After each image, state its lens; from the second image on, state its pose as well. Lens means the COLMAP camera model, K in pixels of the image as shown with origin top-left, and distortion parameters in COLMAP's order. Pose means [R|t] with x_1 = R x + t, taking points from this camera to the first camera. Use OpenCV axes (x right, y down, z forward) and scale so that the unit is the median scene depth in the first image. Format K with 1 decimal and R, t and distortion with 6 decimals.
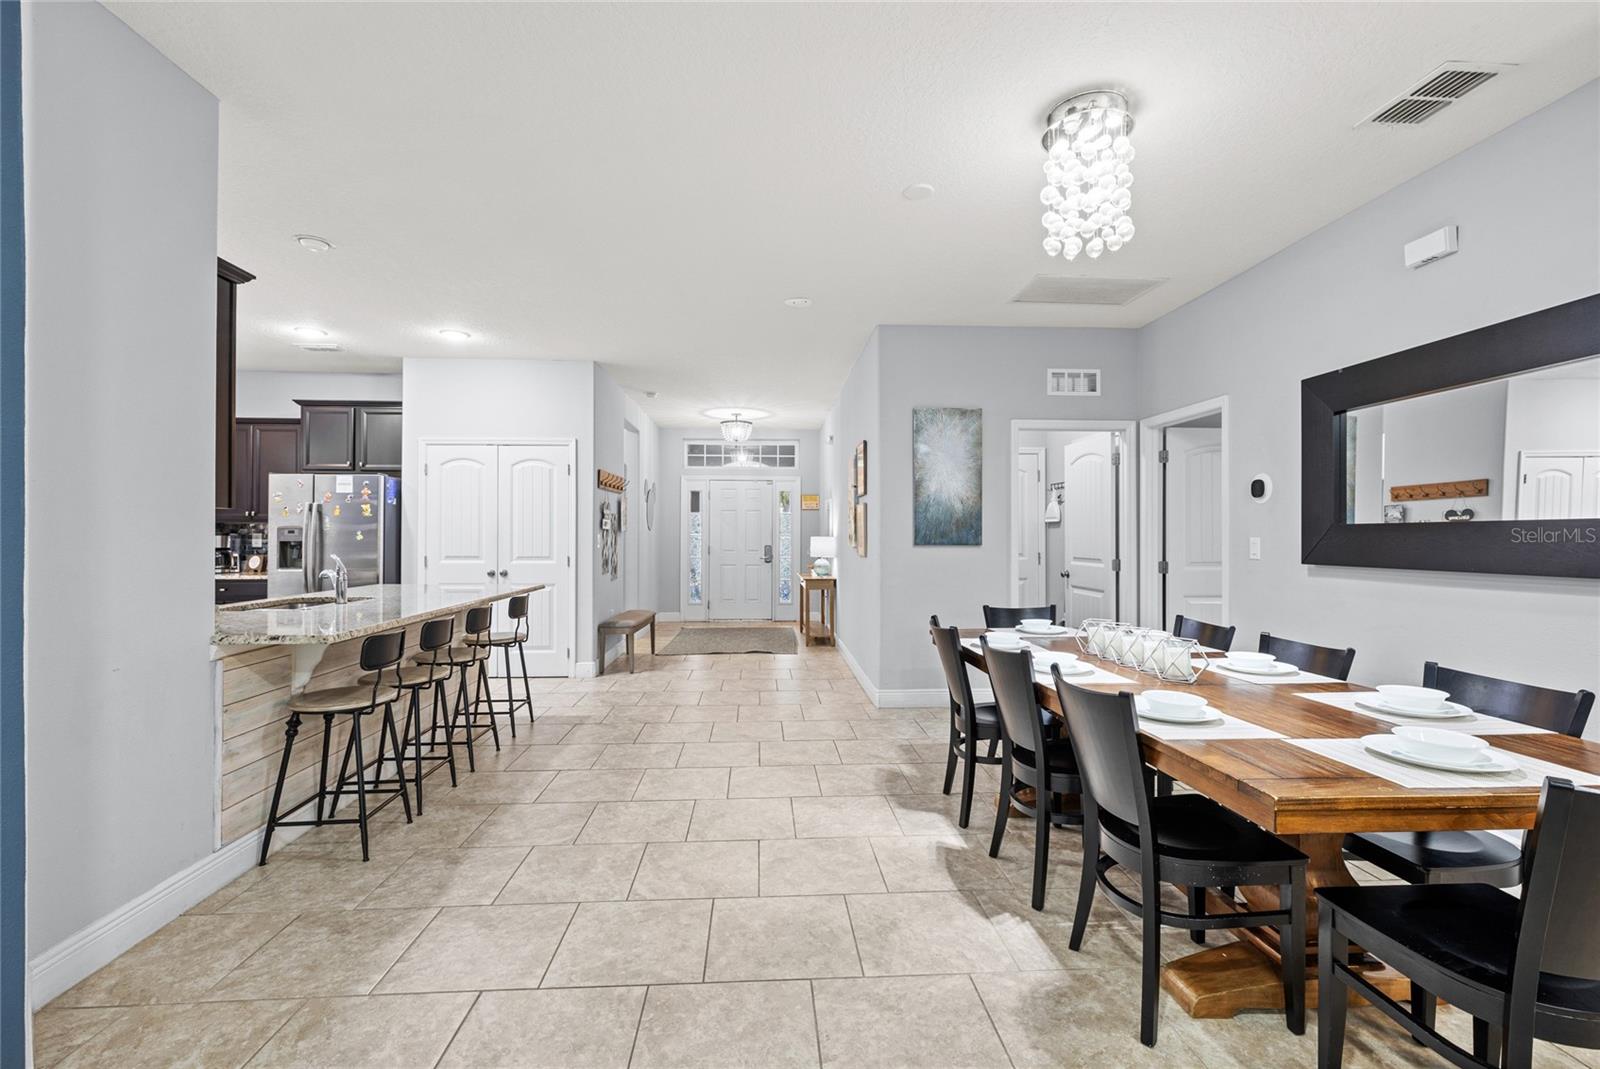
lens RADIAL K [[682.8, 0, 795.1], [0, 682.8, 532.0], [0, 0, 1]] dist [0.000670, 0.000233]
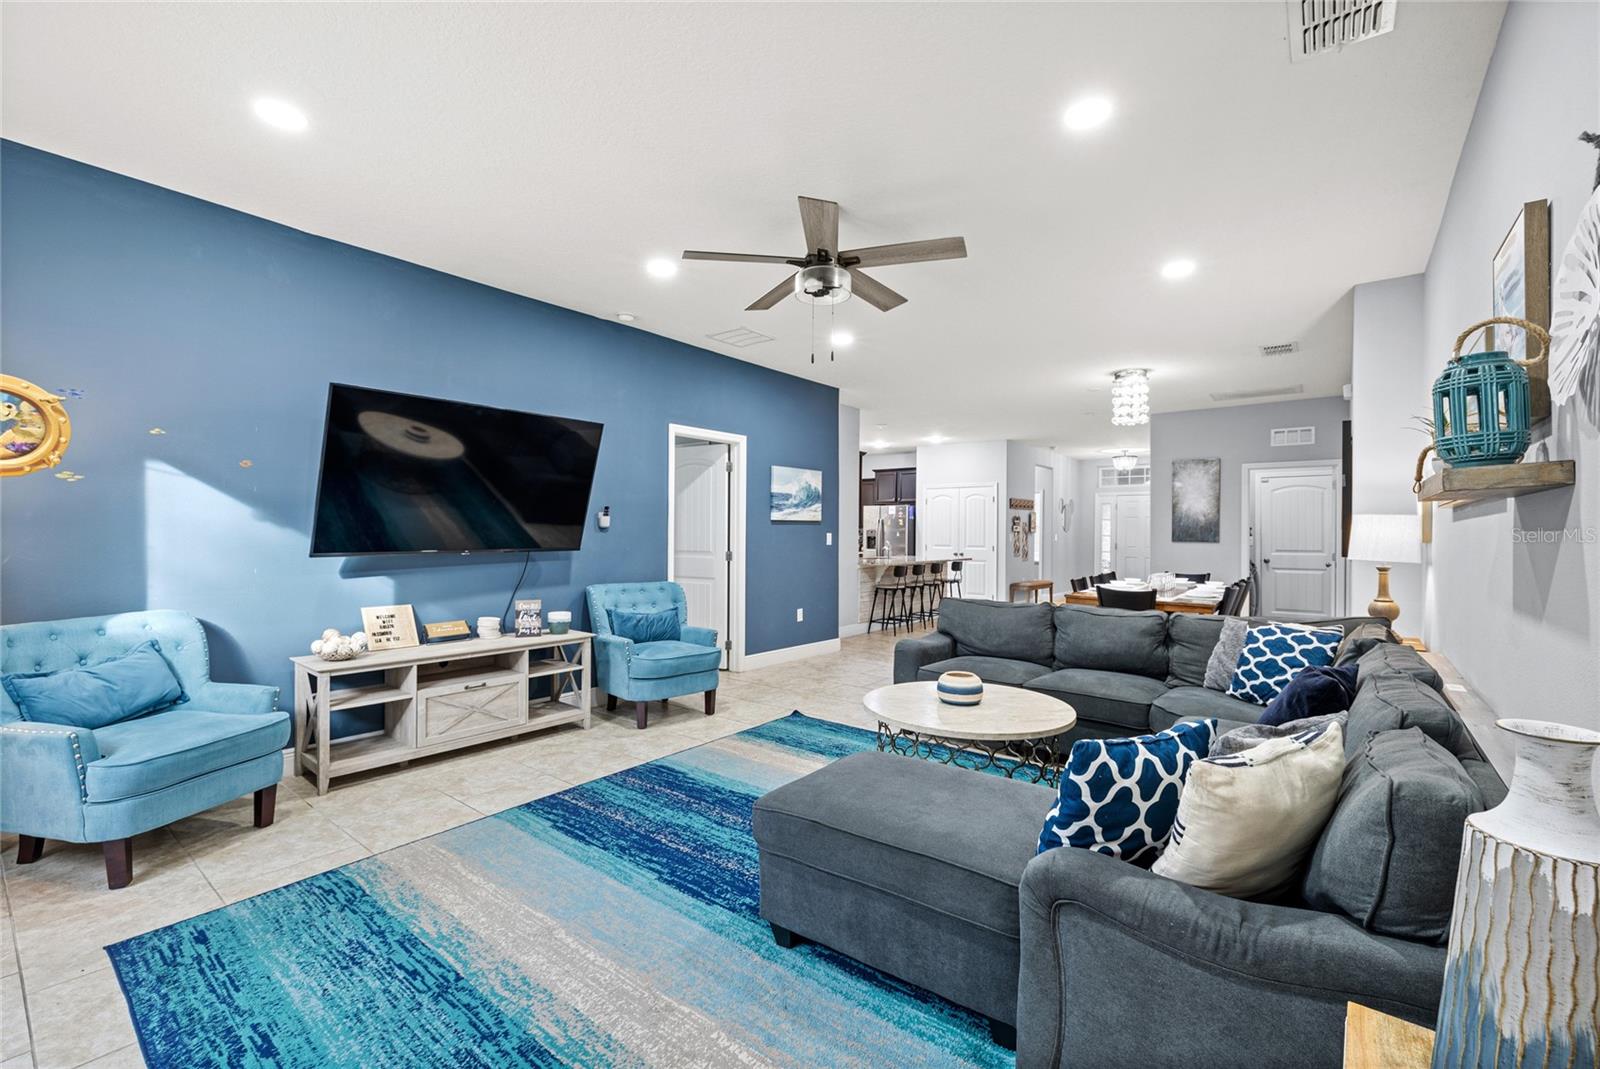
lens RADIAL K [[682.8, 0, 797.7], [0, 682.8, 531.8], [0, 0, 1]] dist [0.000670, 0.000233]
pose [[0.746823, 0.004377, -0.665008, 0.606210], [-0.006679, 0.999977, -0.000920, 0.003142], [0.664989, 0.005129, 0.746835, -0.888573]]
